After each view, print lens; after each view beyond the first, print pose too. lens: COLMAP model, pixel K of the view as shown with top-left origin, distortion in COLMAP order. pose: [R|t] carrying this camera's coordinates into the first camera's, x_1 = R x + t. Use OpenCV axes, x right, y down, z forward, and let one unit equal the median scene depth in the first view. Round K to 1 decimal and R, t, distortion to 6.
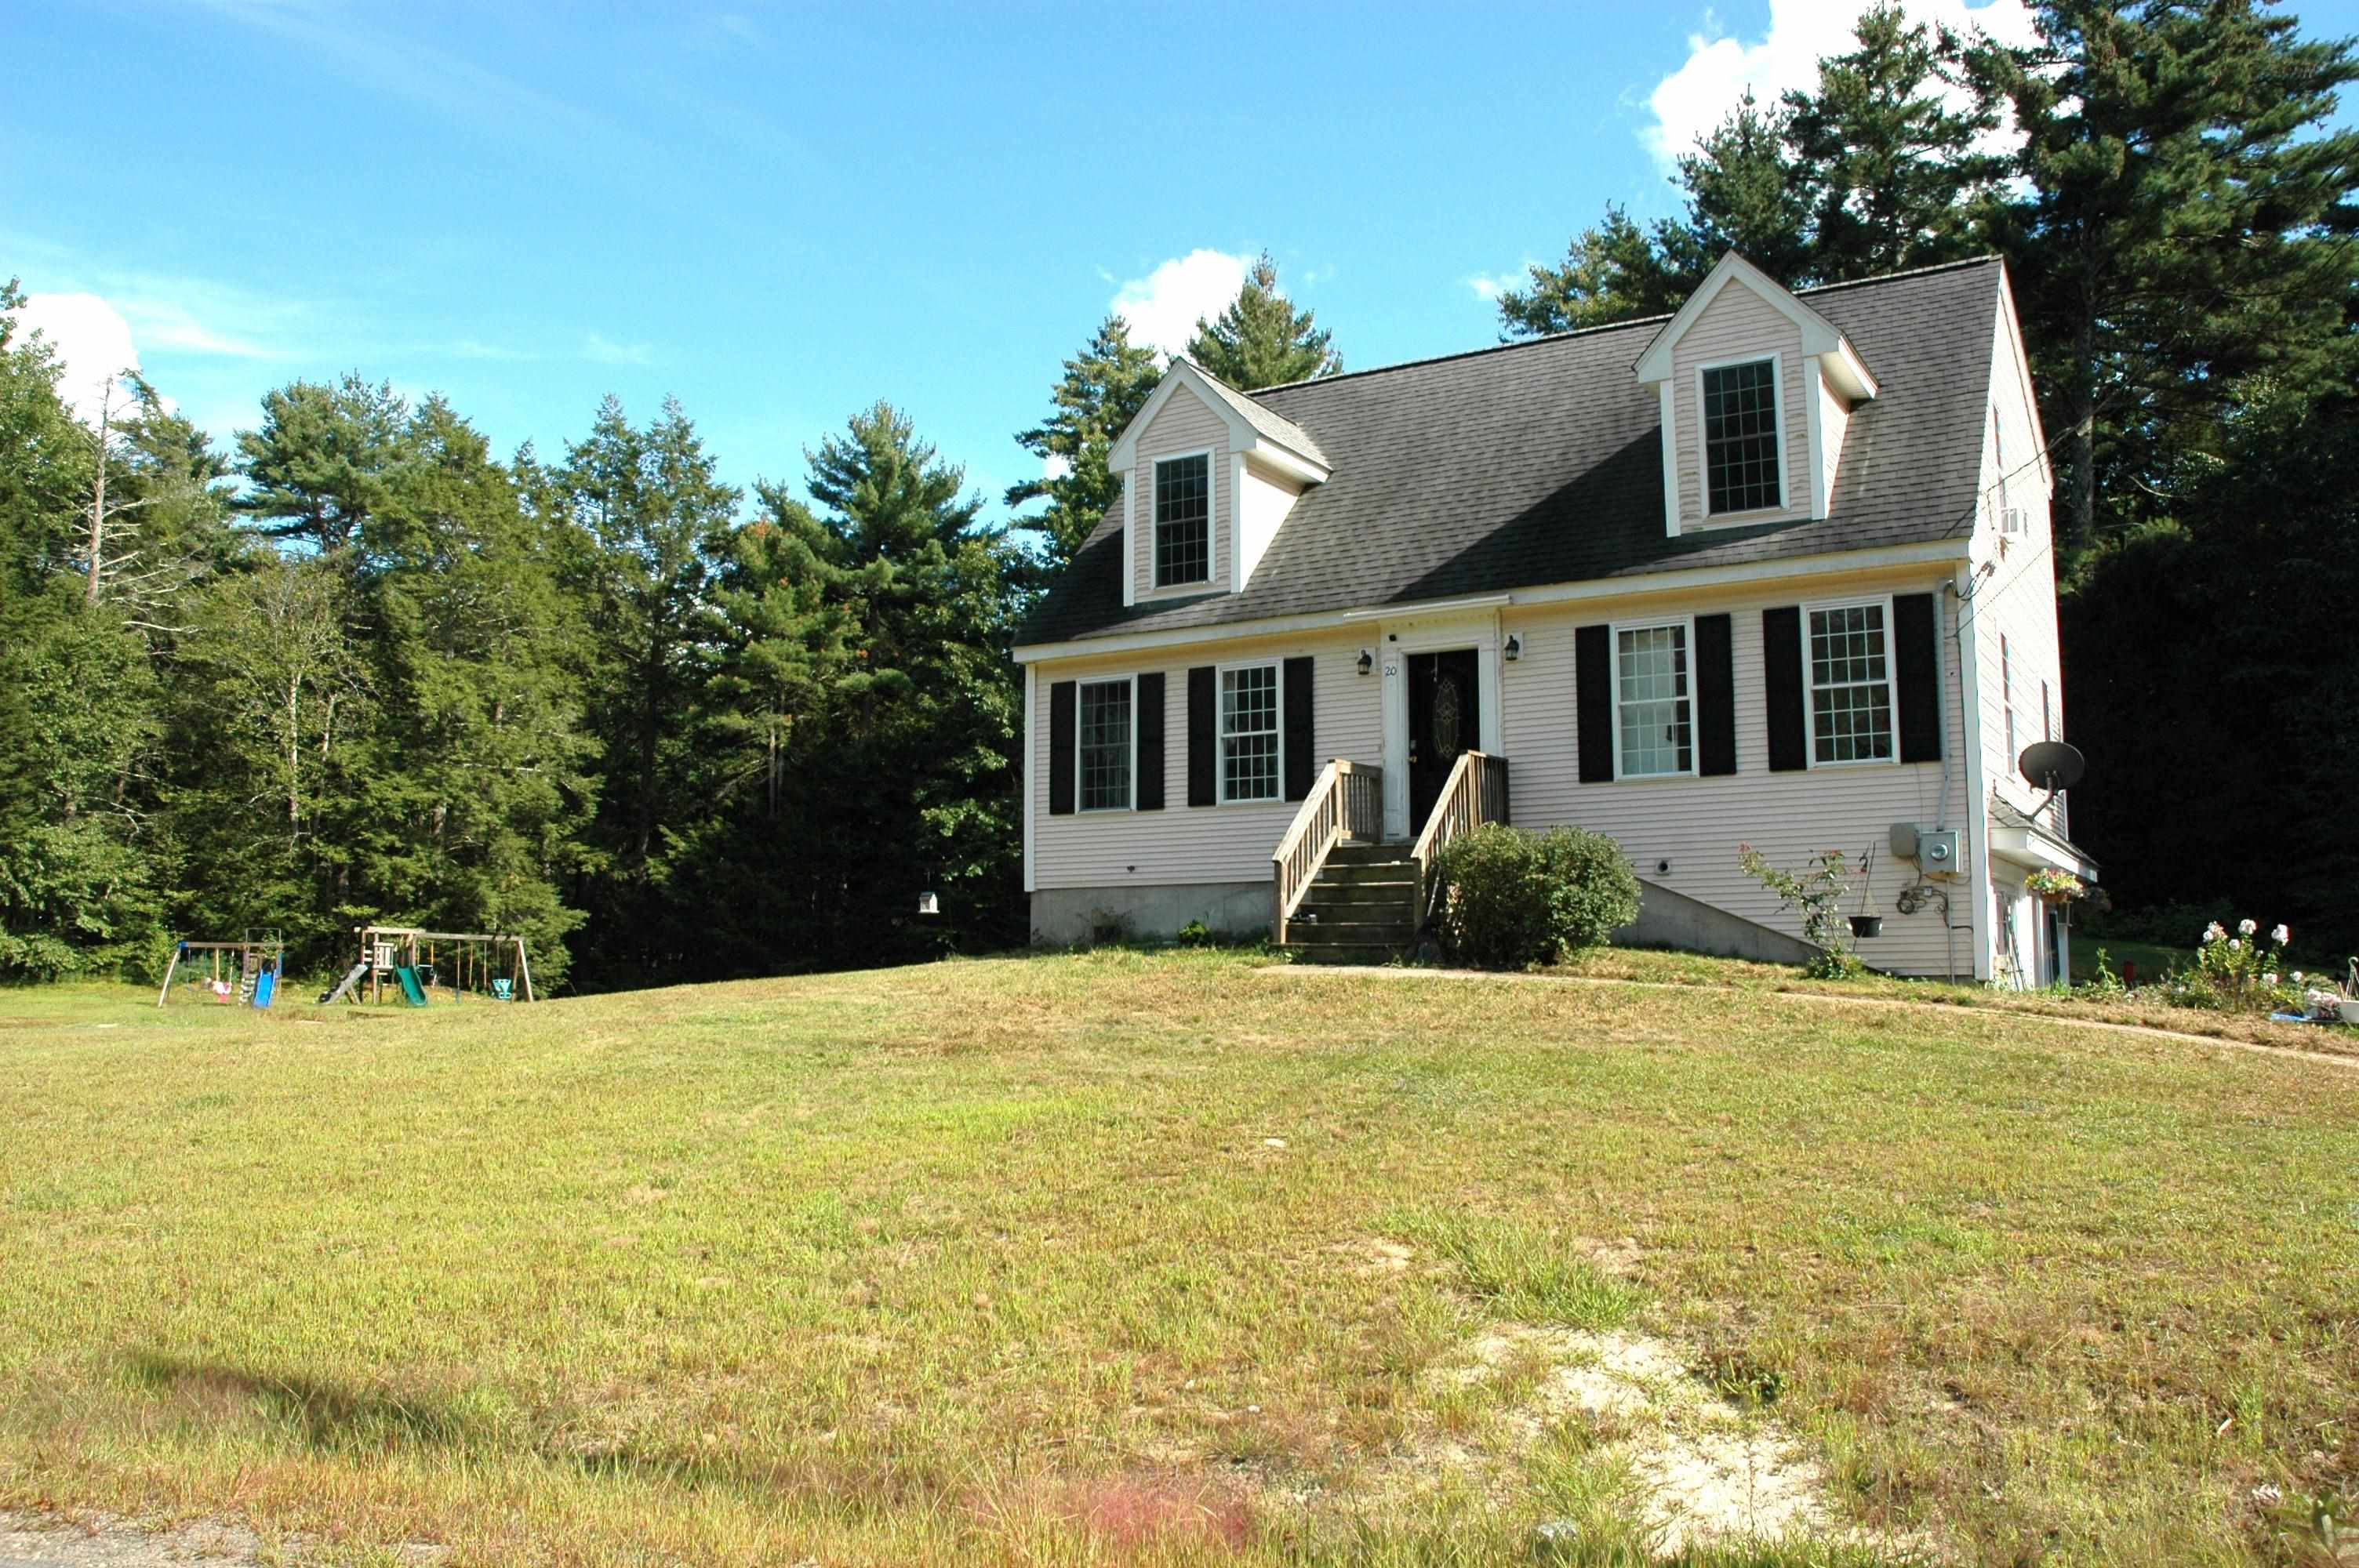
lens RADIAL K [[1828.8, 0, 1189.2], [0, 1828.8, 786.6], [0, 0, 1]] dist [-0.183016, 0.167996]
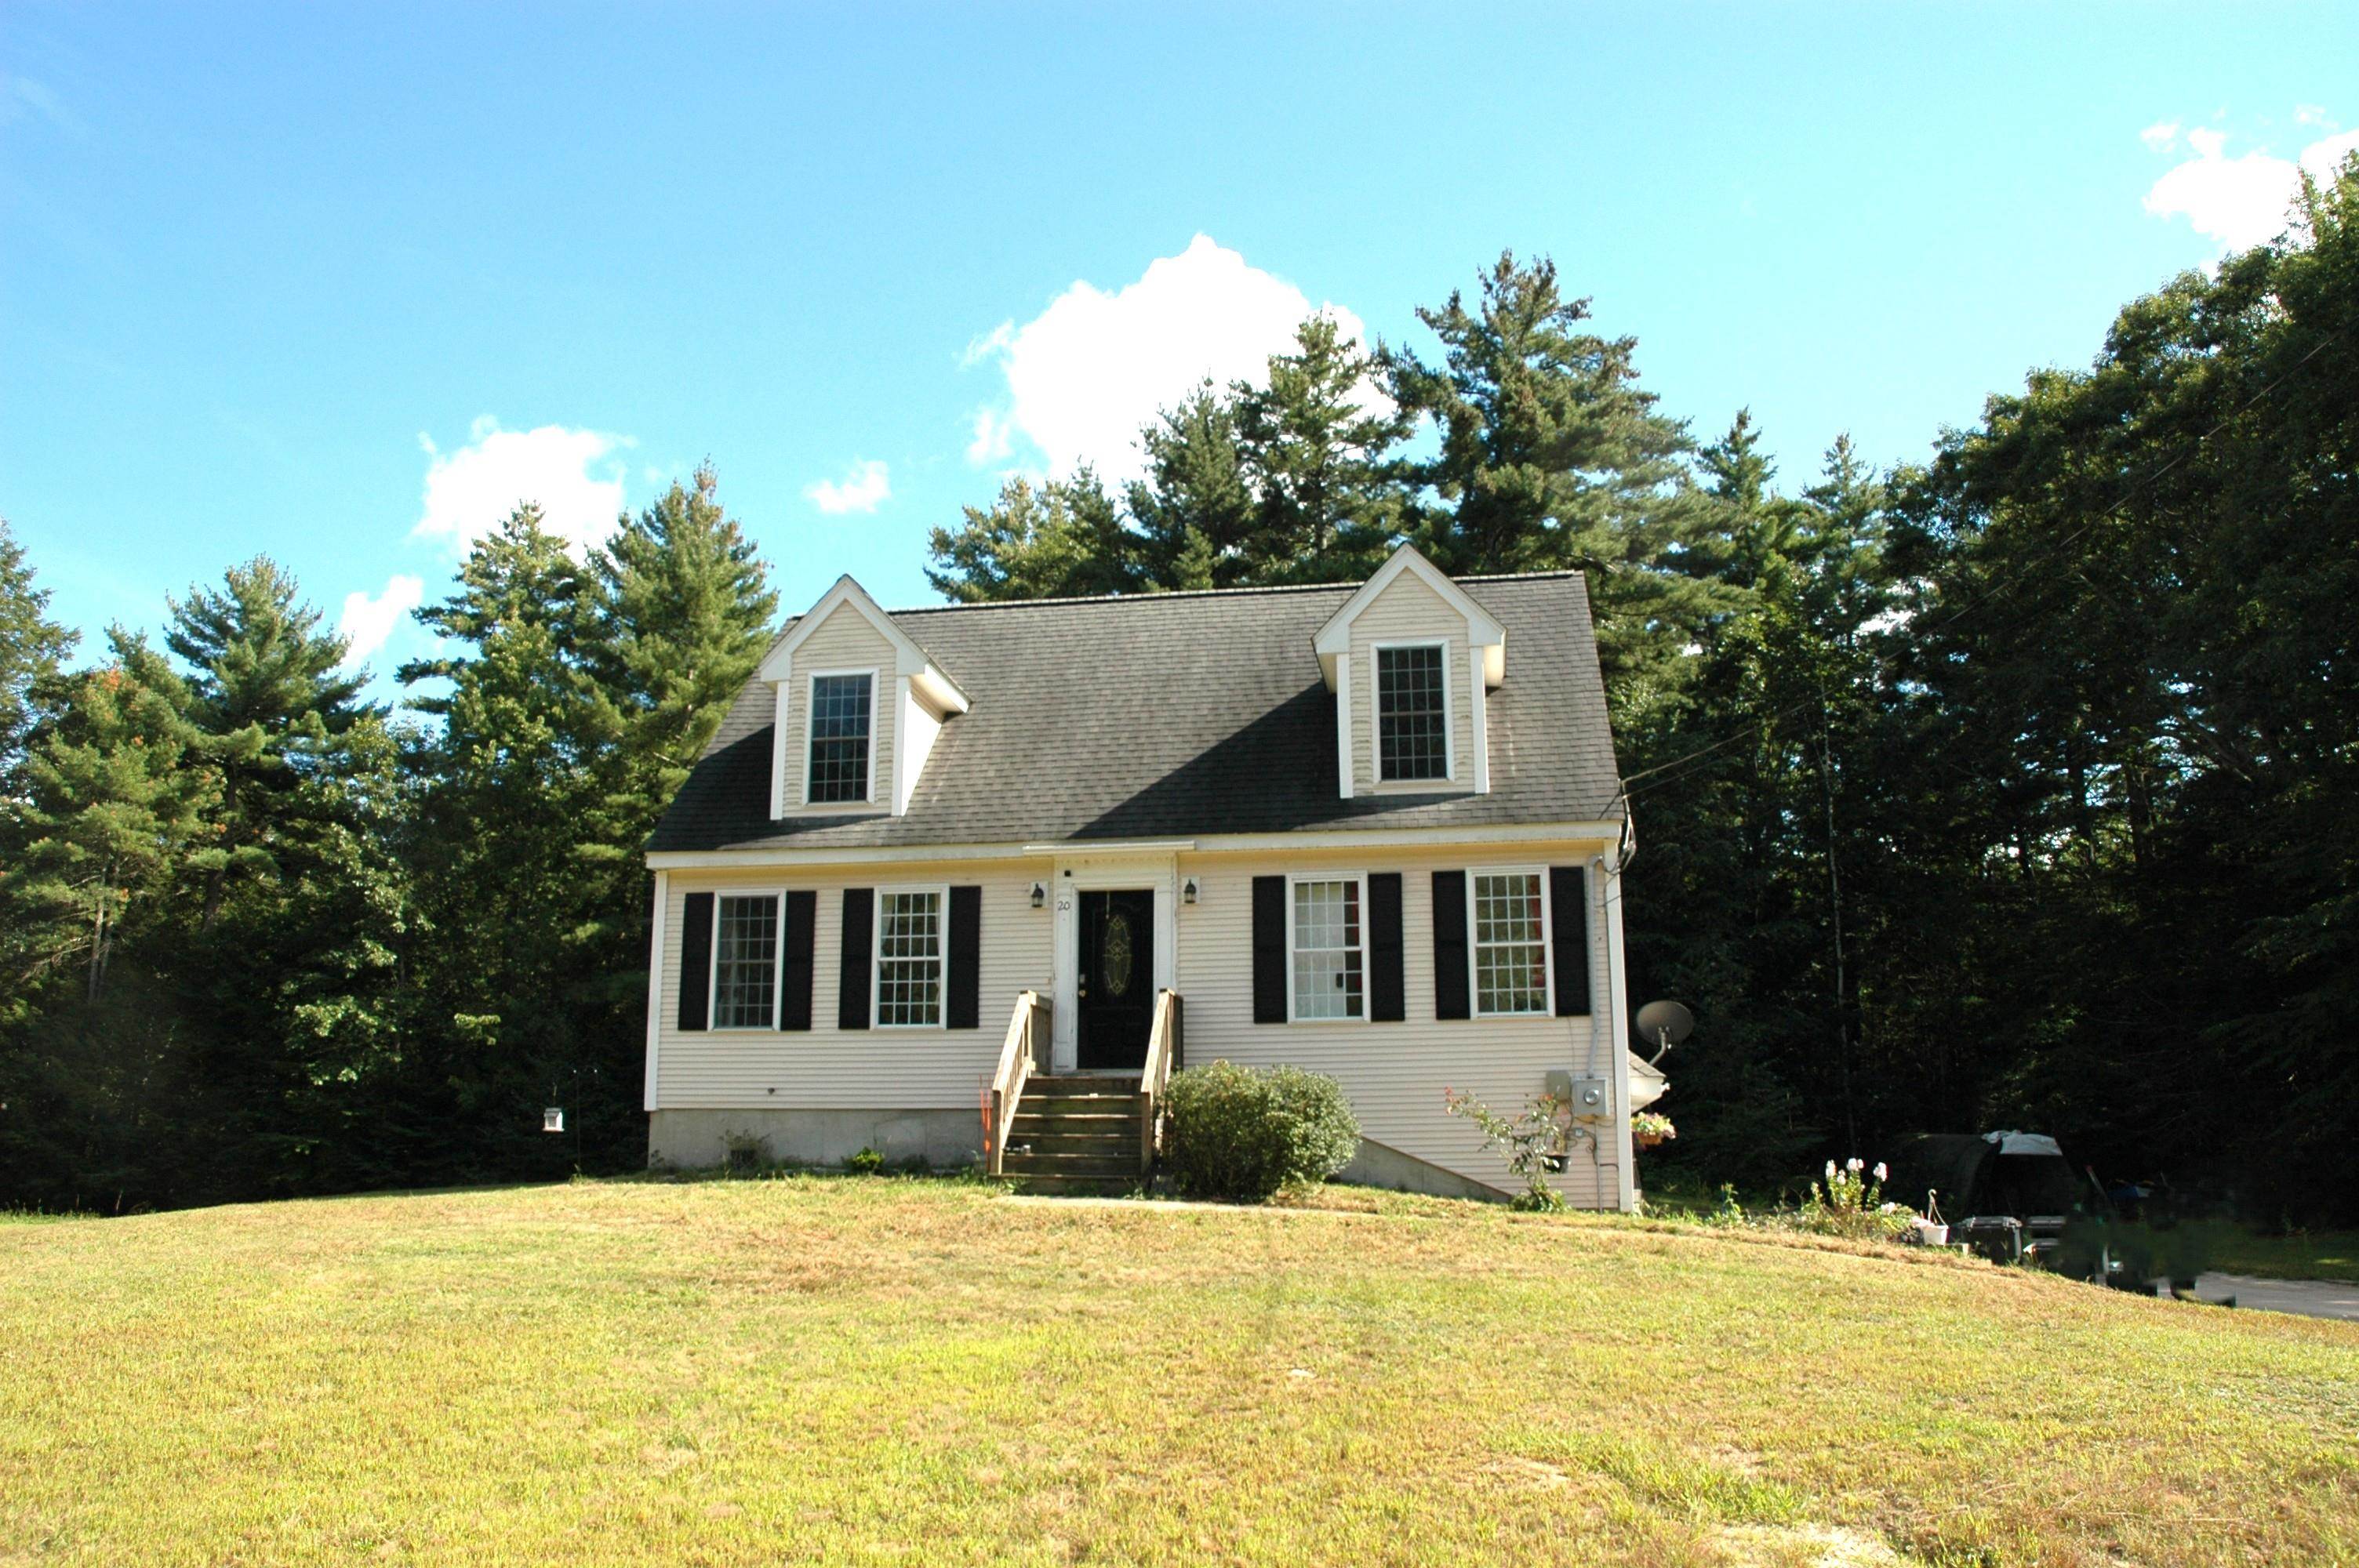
lens RADIAL K [[1828.8, 0, 1189.2], [0, 1828.8, 786.6], [0, 0, 1]] dist [-0.183016, 0.167996]
pose [[0.922553, 0.086215, 0.376116, -0.106522], [-0.040110, 0.990866, -0.128746, -0.000292], [-0.383781, 0.103689, 0.917584, 0.013364]]
